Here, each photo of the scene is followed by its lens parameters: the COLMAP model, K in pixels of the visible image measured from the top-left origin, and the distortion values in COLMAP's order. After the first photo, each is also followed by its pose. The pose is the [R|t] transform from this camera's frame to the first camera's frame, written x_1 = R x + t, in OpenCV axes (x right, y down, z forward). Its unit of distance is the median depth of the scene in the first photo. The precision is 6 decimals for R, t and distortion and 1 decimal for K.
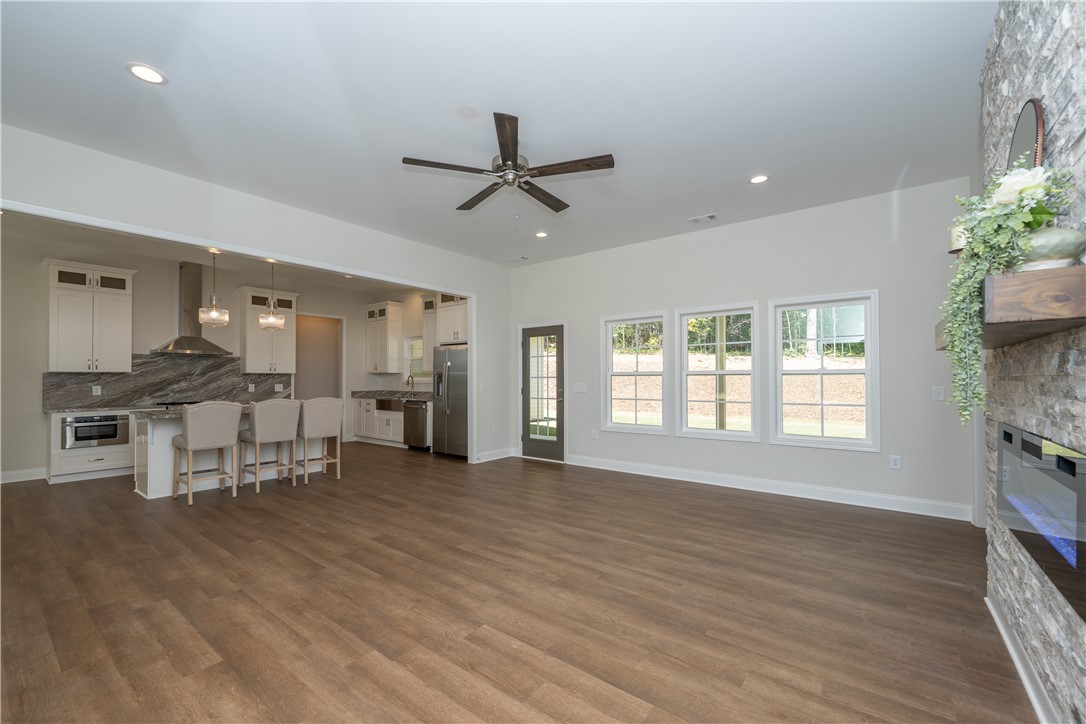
lens RADIAL K [[438.9, 0, 551.7], [0, 438.9, 380.5], [0, 0, 1]] dist [0.001929, 0.001039]
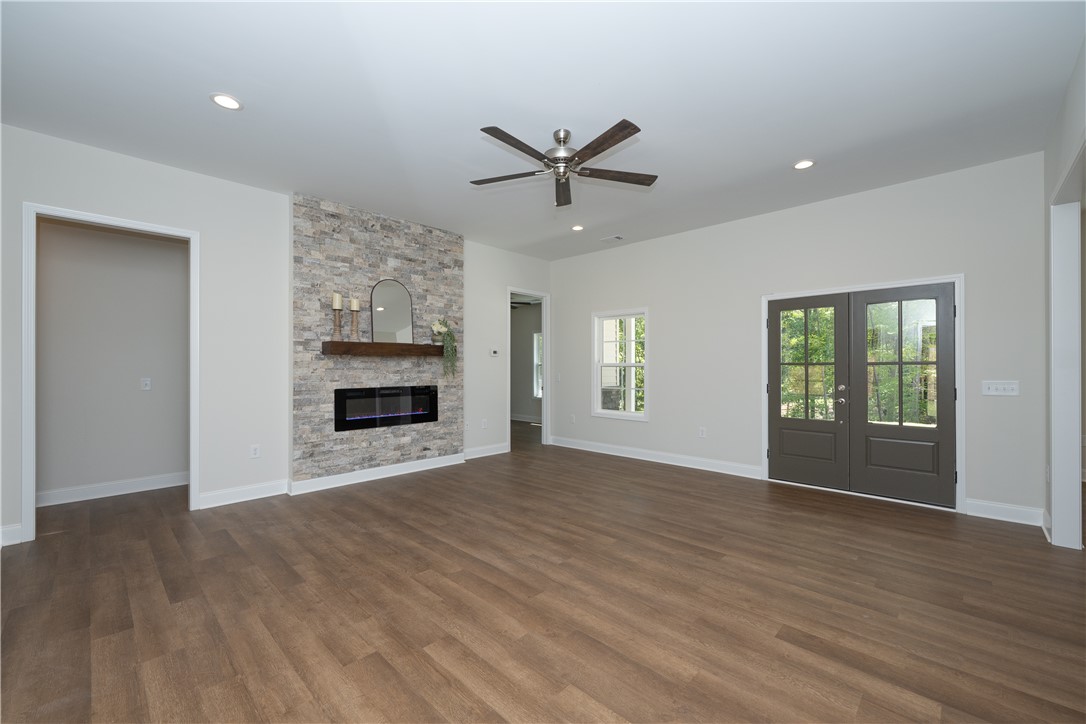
lens RADIAL K [[438.9, 0, 546.9], [0, 438.9, 368.6], [0, 0, 1]] dist [0.001929, 0.001039]
pose [[-0.993415, 0.002277, 0.114546, -0.148878], [0.003625, 0.999927, 0.011561, -0.016135], [-0.114512, 0.011901, -0.993351, 1.705476]]
